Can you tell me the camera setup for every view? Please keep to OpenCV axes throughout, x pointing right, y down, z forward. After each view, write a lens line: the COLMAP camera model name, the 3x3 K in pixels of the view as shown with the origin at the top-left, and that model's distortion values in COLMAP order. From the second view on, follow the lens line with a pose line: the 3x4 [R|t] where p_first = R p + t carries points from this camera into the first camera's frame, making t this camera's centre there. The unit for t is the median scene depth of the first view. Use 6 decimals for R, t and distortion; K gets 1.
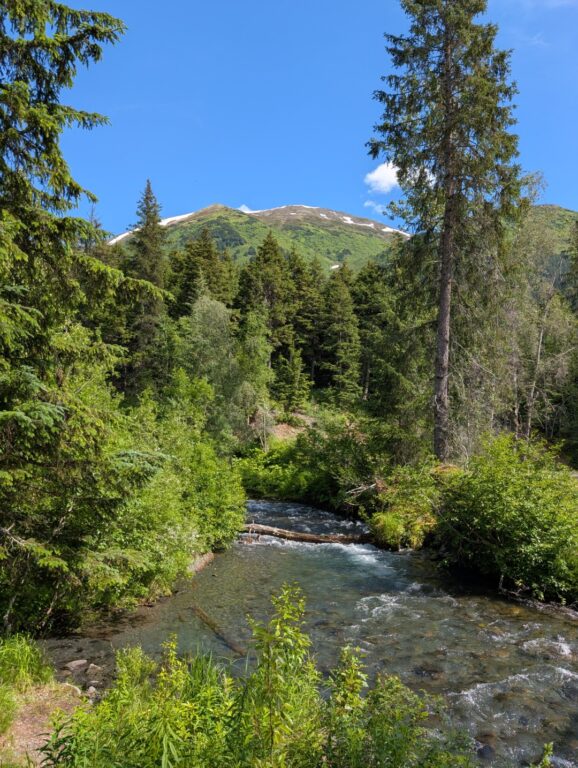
lens RADIAL K [[567.7, 0, 286.3], [0, 567.7, 387.3], [0, 0, 1]] dist [0.062067, -0.138590]
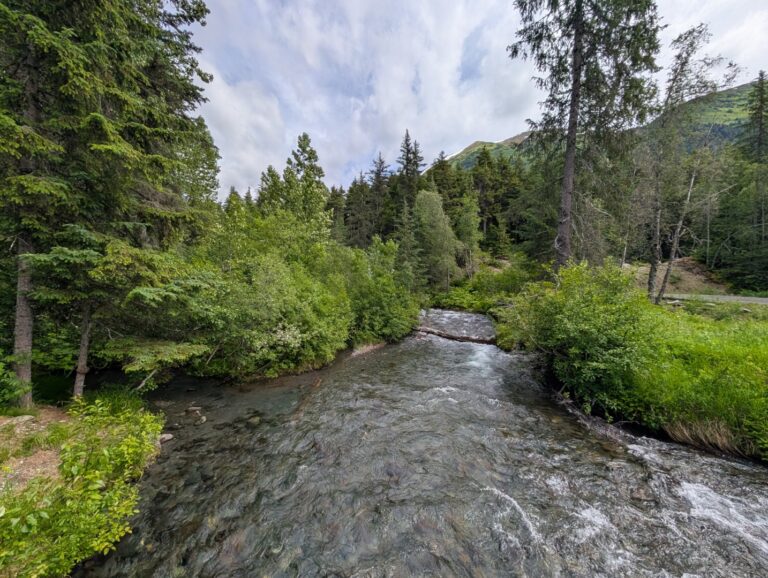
lens RADIAL K [[298.7, 0, 380.2], [0, 298.7, 289.3], [0, 0, 1]] dist [-0.000466, 0.000056]
pose [[0.896279, -0.003402, -0.443477, 0.095057], [0.059901, 0.991736, 0.113452, 0.015133], [0.439426, -0.128250, 0.889076, 0.098751]]
